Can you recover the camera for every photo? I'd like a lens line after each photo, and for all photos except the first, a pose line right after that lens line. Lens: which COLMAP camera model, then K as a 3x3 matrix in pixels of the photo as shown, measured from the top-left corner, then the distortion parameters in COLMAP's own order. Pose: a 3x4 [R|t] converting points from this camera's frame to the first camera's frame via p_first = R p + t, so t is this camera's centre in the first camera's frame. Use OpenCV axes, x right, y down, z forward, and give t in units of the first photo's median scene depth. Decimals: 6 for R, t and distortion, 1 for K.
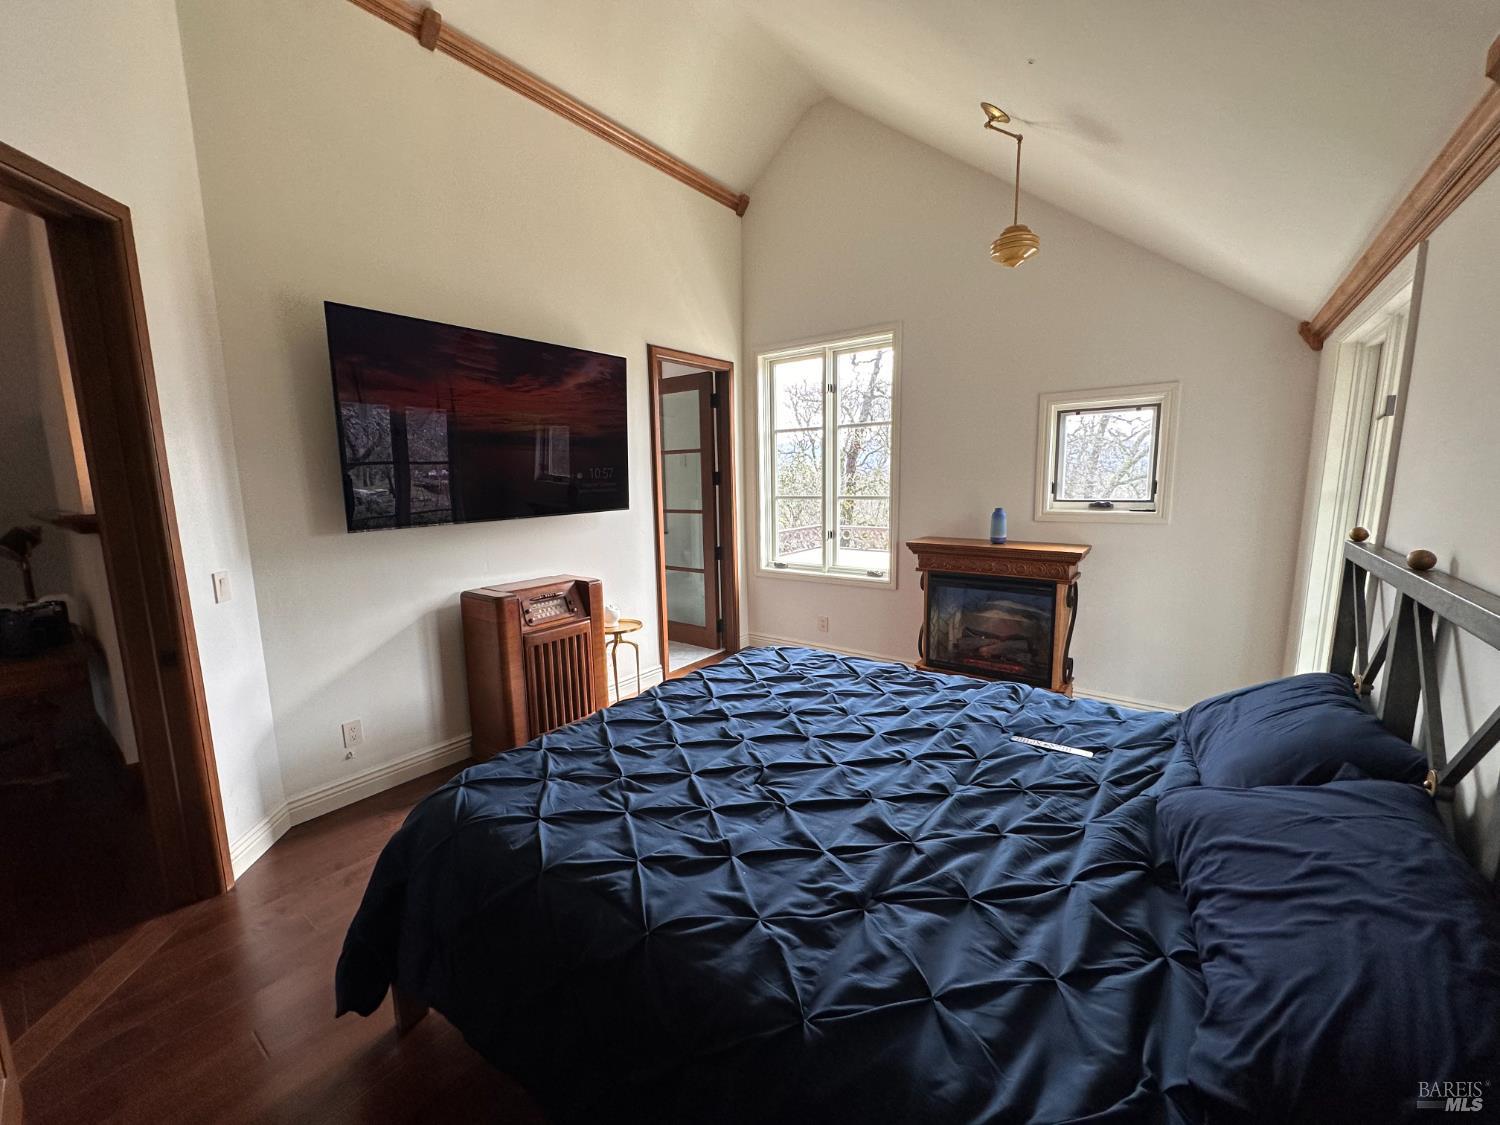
lens RADIAL K [[597.7, 0, 750.1], [0, 597.7, 562.5], [0, 0, 1]] dist [-0.000836, -0.000548]
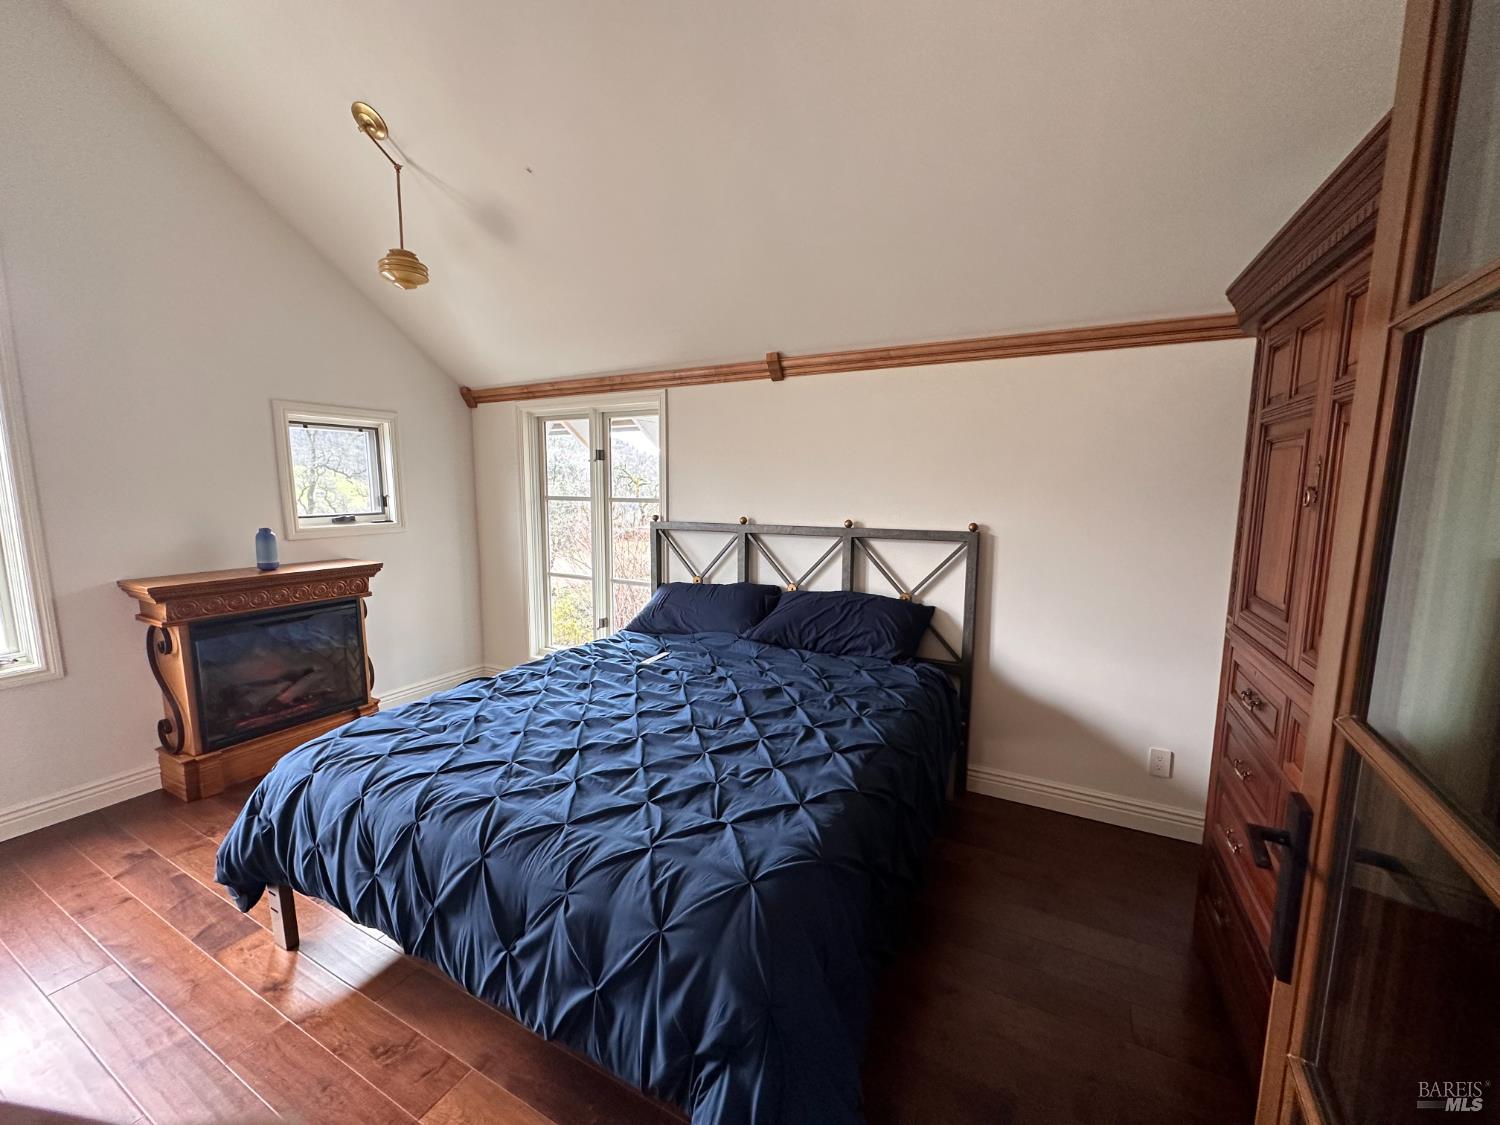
lens RADIAL K [[597.7, 0, 746.0], [0, 597.7, 564.6], [0, 0, 1]] dist [-0.000836, -0.000548]
pose [[-0.152184, -0.113929, 0.981764, -0.541851], [0.144073, 0.980166, 0.136077, -0.060119], [-0.977795, 0.162155, -0.132751, 0.475034]]
